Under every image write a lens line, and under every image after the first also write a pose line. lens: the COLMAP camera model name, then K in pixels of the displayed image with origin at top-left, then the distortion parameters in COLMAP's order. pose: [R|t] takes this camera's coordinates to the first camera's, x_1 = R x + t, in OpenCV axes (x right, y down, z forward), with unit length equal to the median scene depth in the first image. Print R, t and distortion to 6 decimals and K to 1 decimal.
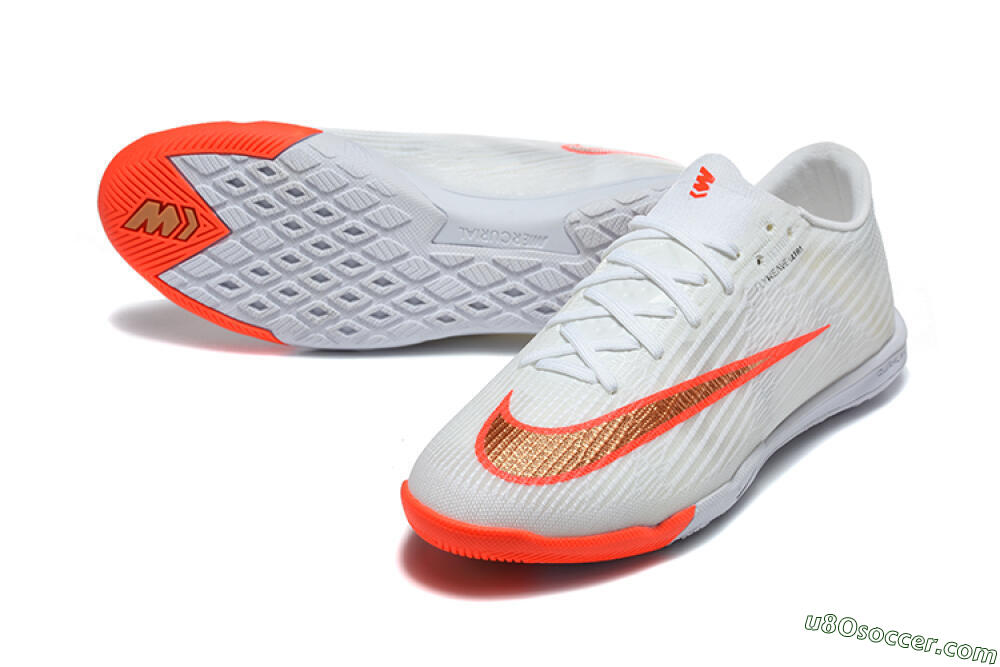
lens RADIAL K [[2652.3, 0, 500.0], [0, 2652.3, 333.5], [0, 0, 1]] dist [-0.243672, -0.559249]
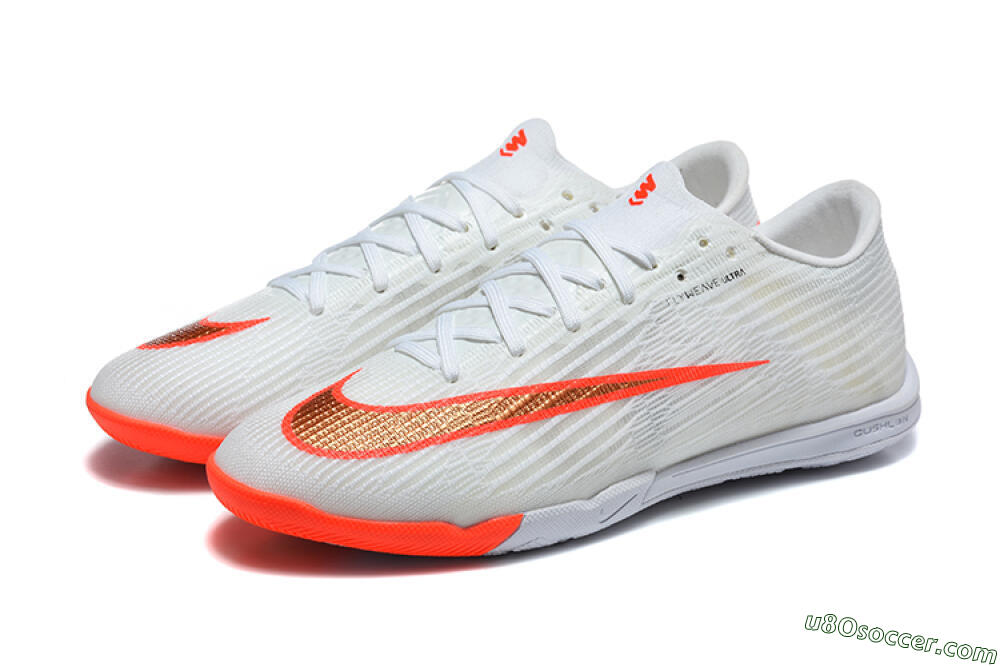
lens RADIAL K [[2652.3, 0, 500.0], [0, 2652.3, 333.5], [0, 0, 1]] dist [-0.243672, -0.559249]
pose [[0.935331, 0.109182, -0.336505, 0.357237], [-0.137864, 0.988479, -0.062478, 0.059408], [0.325806, 0.104830, 0.939607, 0.118861]]
